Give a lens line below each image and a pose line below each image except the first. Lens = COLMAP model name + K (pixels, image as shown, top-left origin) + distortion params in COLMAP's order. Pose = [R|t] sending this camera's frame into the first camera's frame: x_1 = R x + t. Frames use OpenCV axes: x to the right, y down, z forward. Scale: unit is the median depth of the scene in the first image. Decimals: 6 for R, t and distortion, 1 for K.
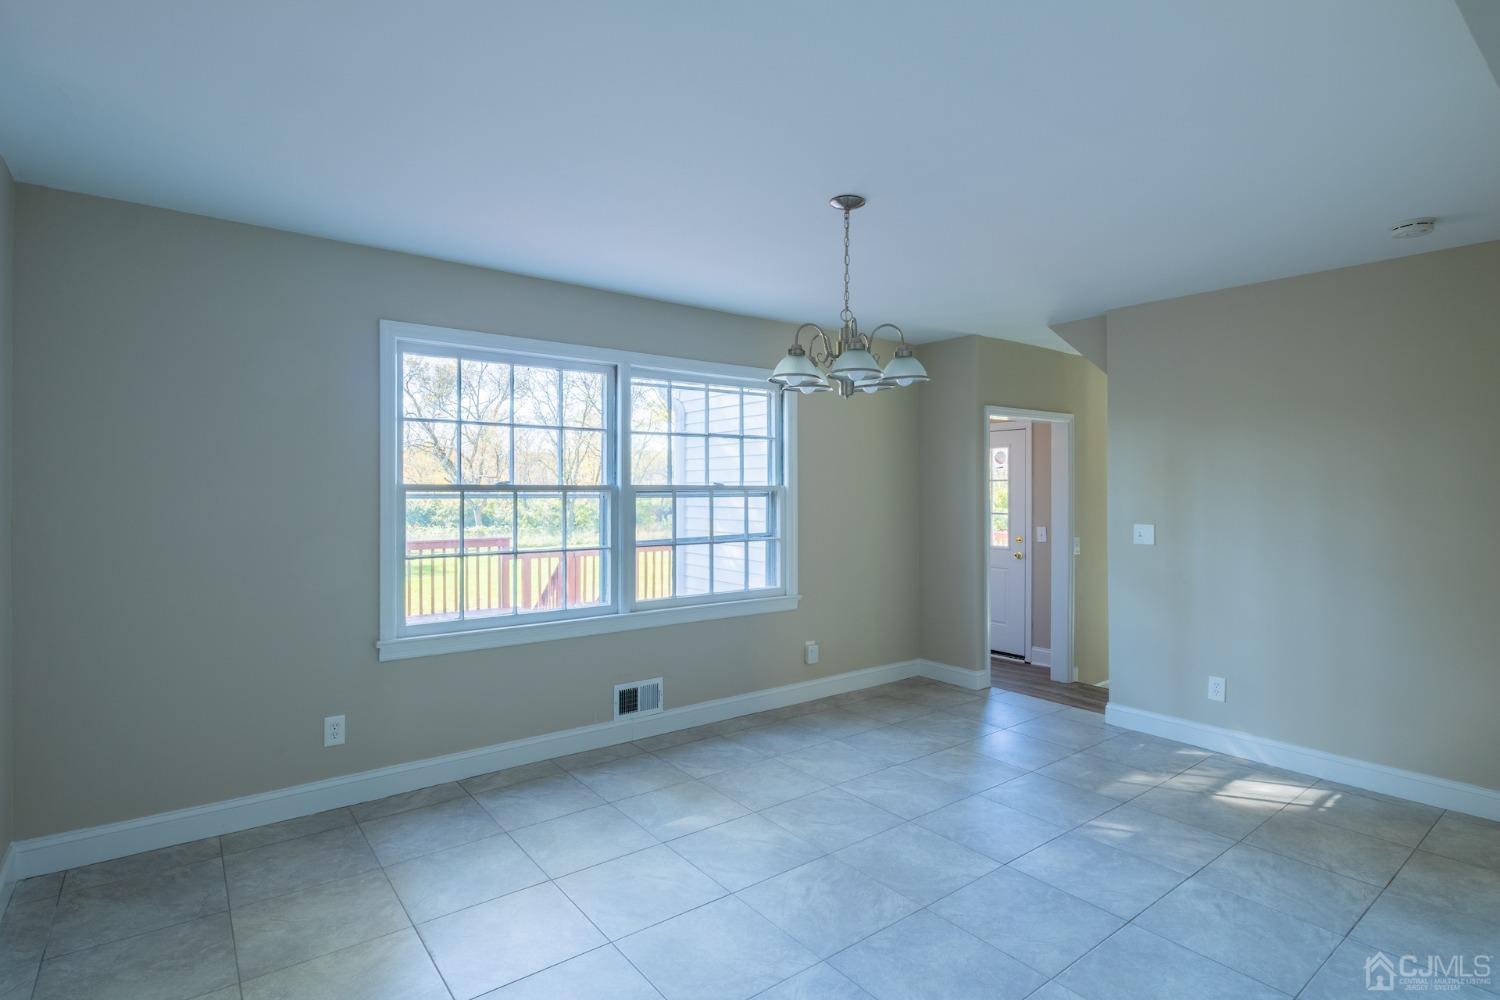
lens RADIAL K [[751.5, 0, 758.2], [0, 751.5, 496.8], [0, 0, 1]] dist [-0.003775, 0.000346]
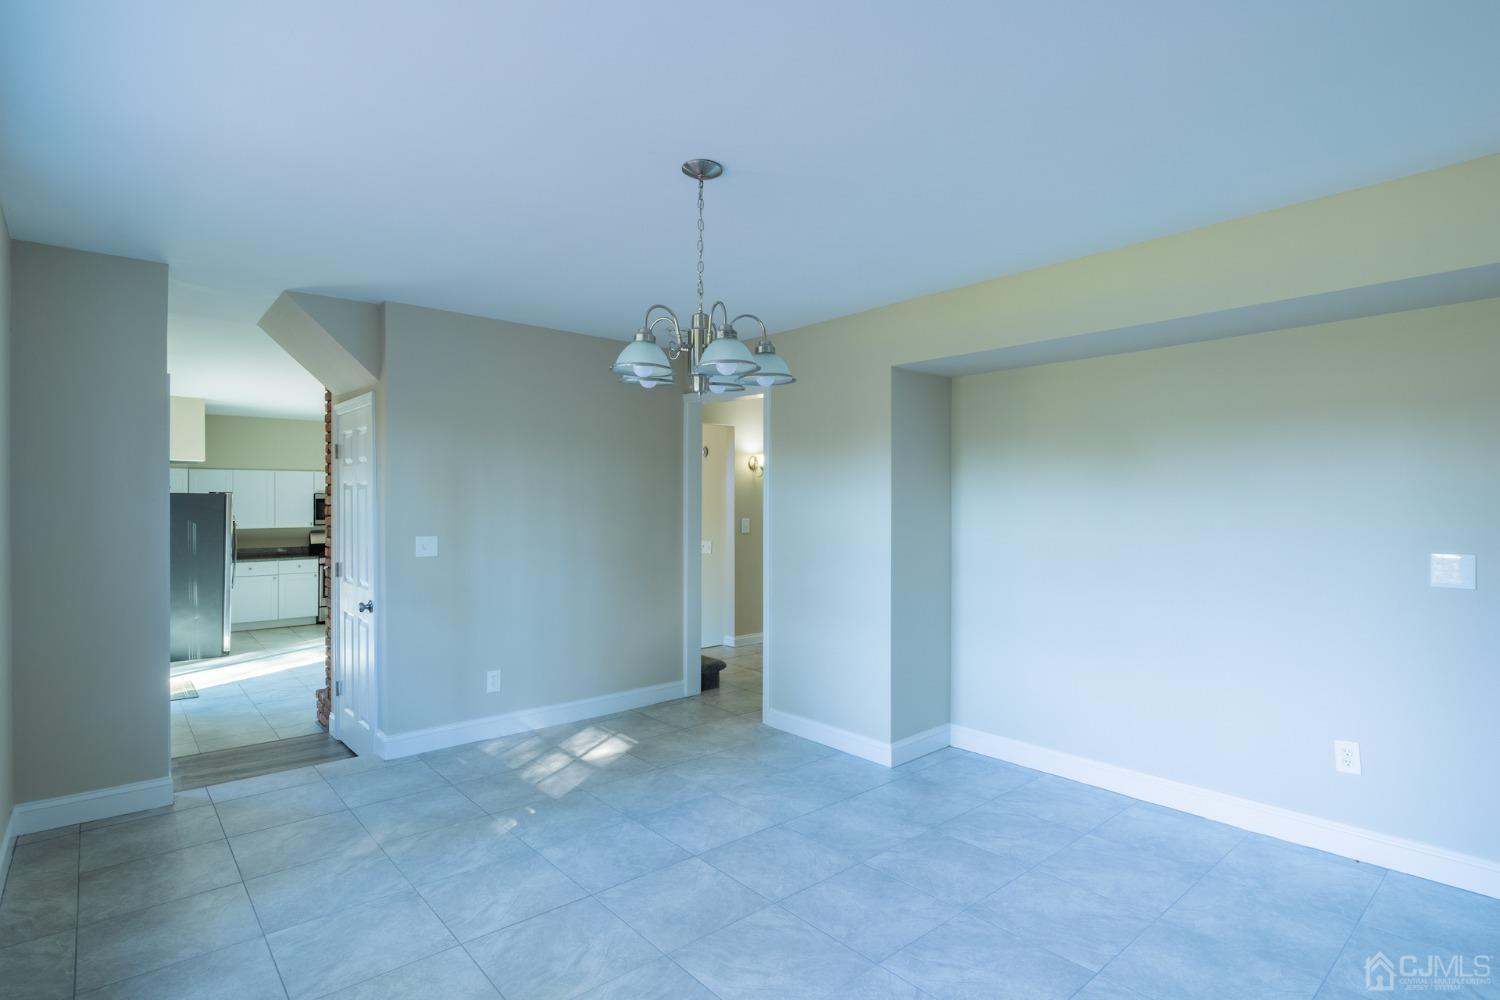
lens RADIAL K [[751.5, 0, 758.2], [0, 751.5, 496.8], [0, 0, 1]] dist [-0.003775, 0.000346]
pose [[-0.056185, 0.004626, 0.998410, -0.580539], [0.010894, 0.999933, -0.004020, -0.006129], [-0.998361, 0.010651, -0.056231, 0.768135]]
